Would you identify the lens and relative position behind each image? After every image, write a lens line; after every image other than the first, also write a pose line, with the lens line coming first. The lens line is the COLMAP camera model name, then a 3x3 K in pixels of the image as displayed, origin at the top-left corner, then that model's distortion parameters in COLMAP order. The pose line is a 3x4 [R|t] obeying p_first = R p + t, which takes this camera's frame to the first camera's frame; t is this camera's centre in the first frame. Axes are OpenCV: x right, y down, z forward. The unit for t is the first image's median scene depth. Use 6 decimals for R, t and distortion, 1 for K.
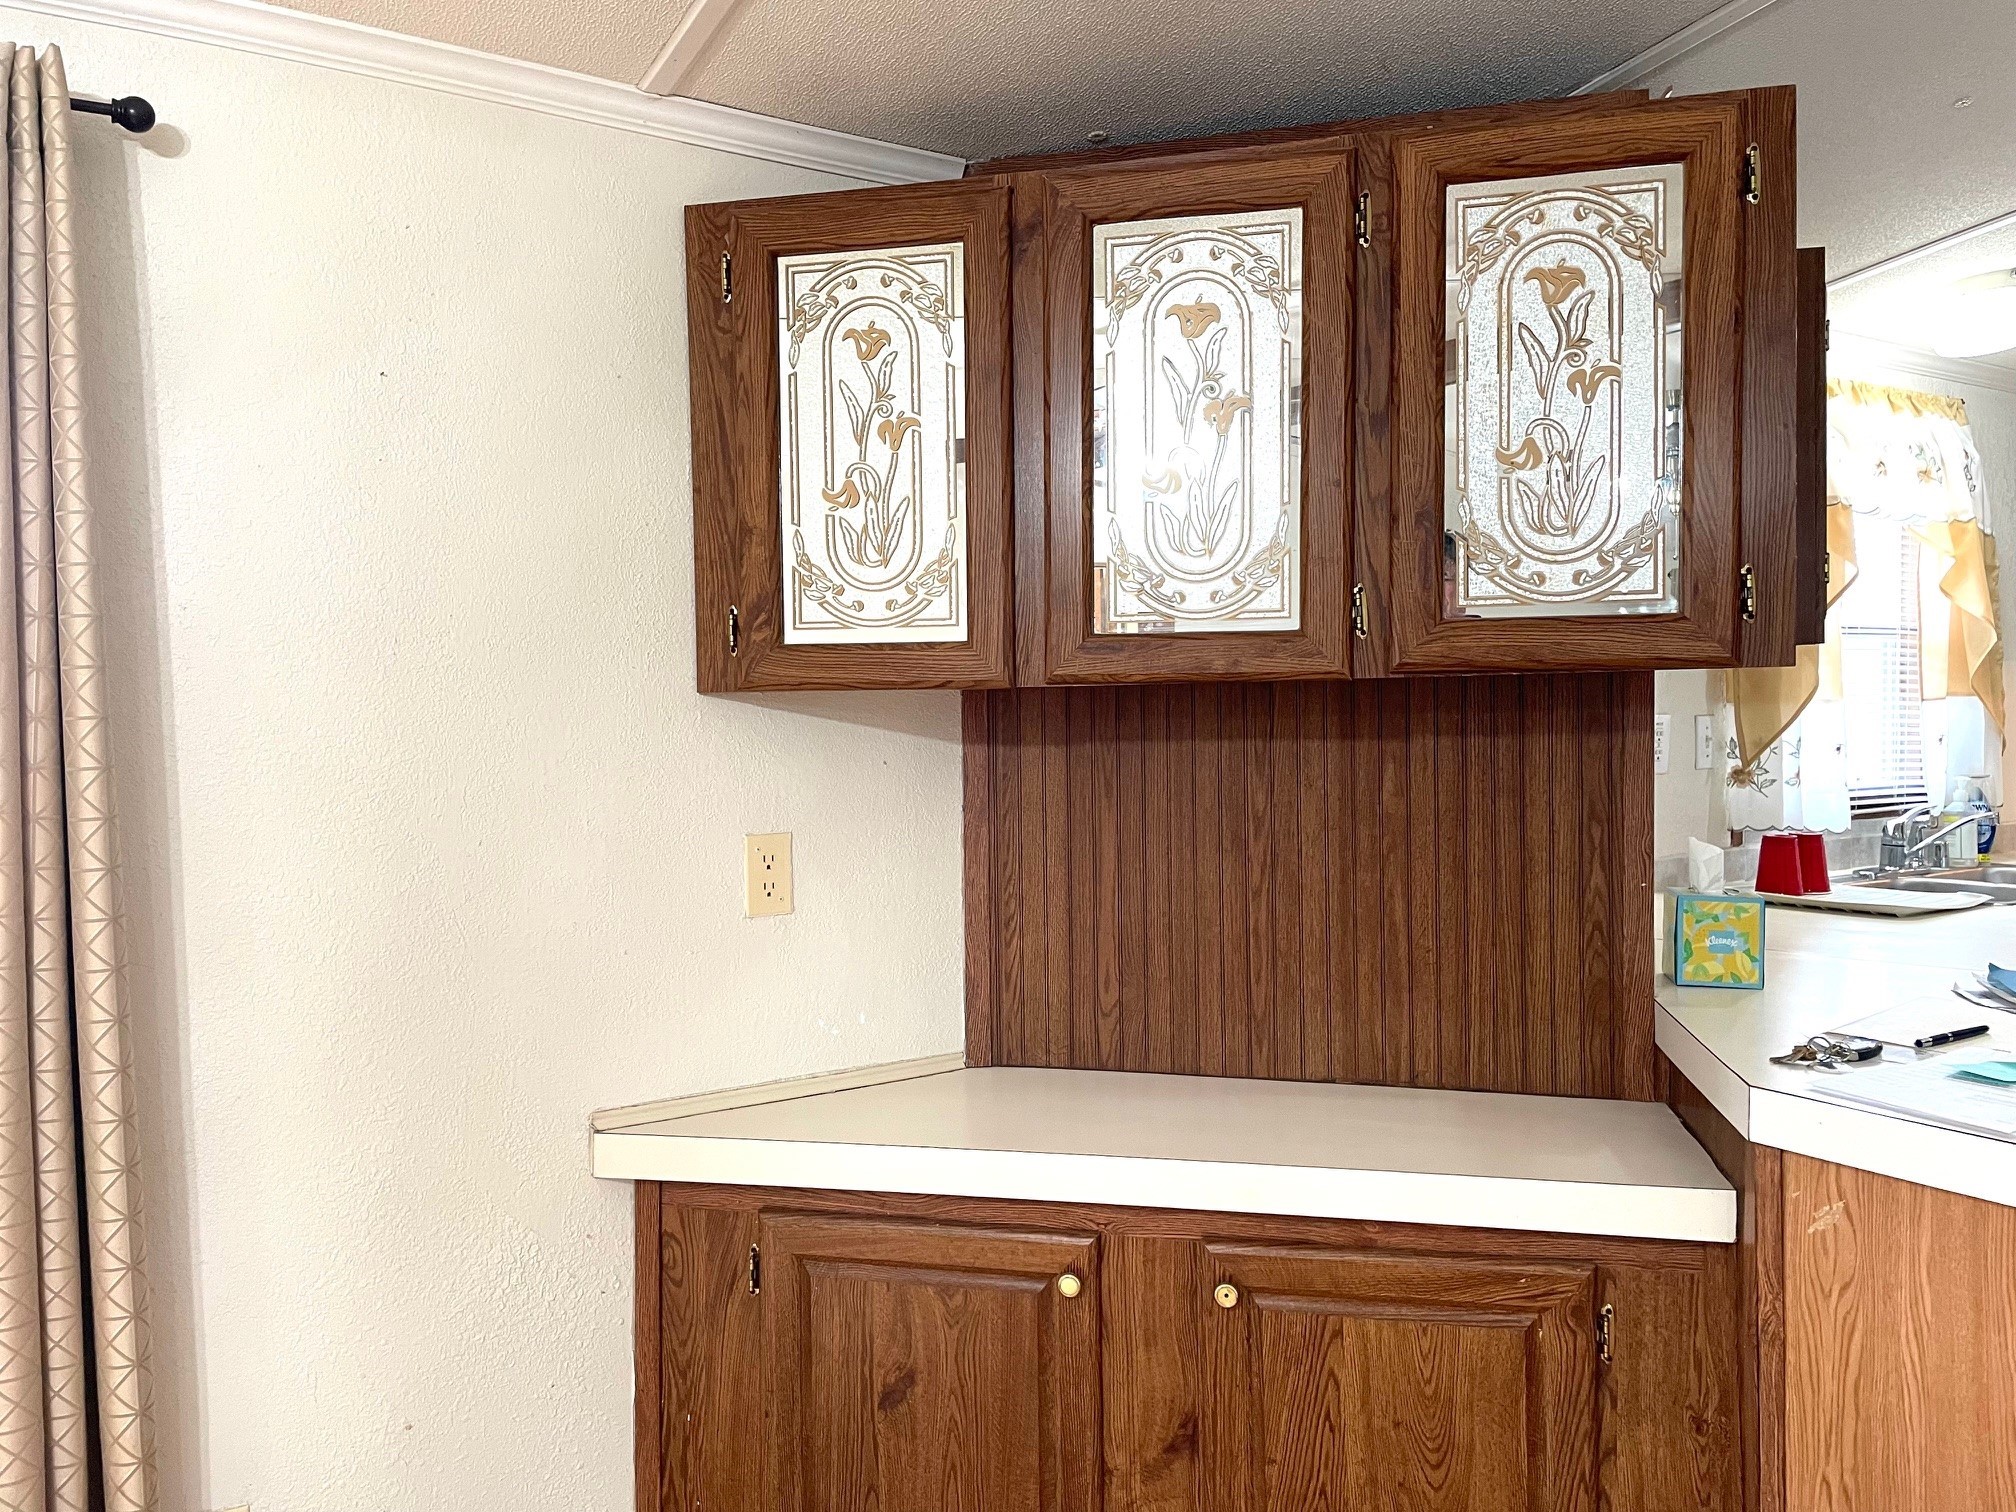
lens RADIAL K [[1423.7, 0, 1003.0], [0, 1423.7, 747.8], [0, 0, 1]] dist [0.042126, -0.056779]
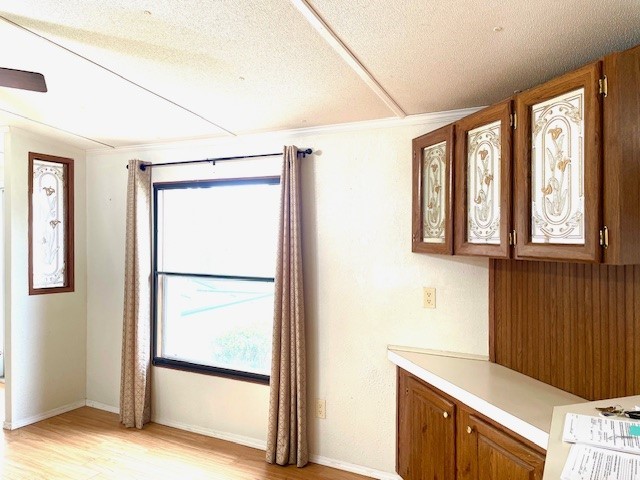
lens RADIAL K [[484.9, 0, 322.2], [0, 484.9, 236.8], [0, 0, 1]] dist [0.091086, -0.114407]
pose [[0.485683, 0.015465, -0.873998, 0.948829], [-0.020550, 0.999769, 0.006270, -0.092003], [0.873893, 0.014915, 0.485889, 0.063743]]
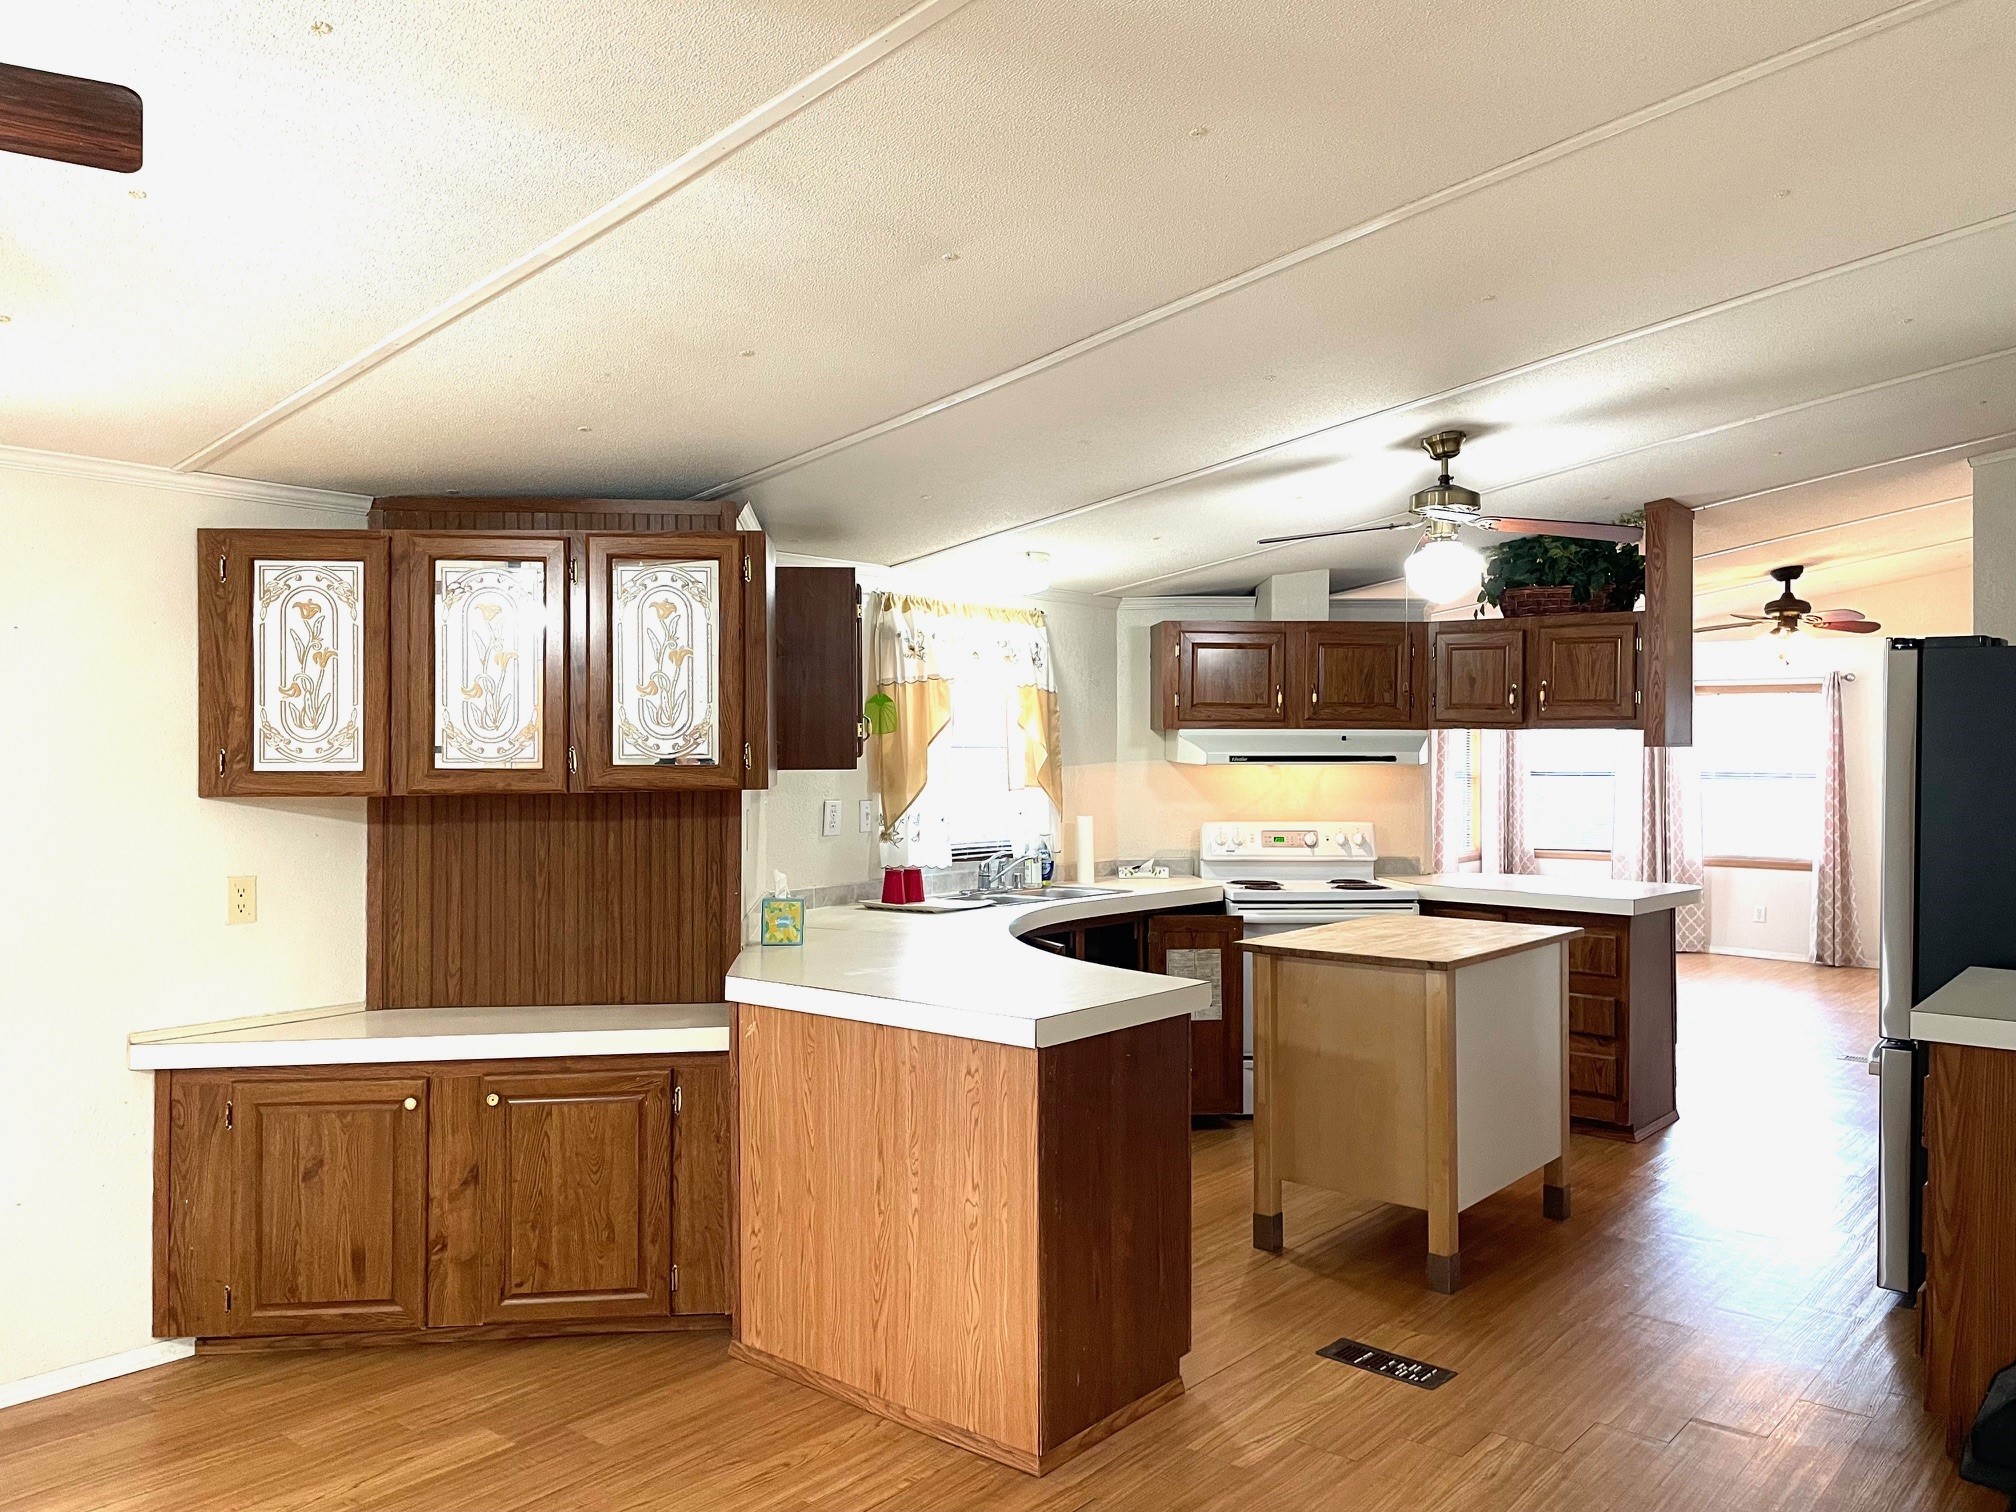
lens RADIAL K [[1423.7, 0, 1001.2], [0, 1423.7, 747.5], [0, 0, 1]] dist [0.042126, -0.056779]
pose [[0.946752, 0.012083, 0.321737, 0.161898], [0.000577, 0.999230, -0.039226, -0.031006], [-0.321963, 0.037323, 0.946016, -1.048800]]
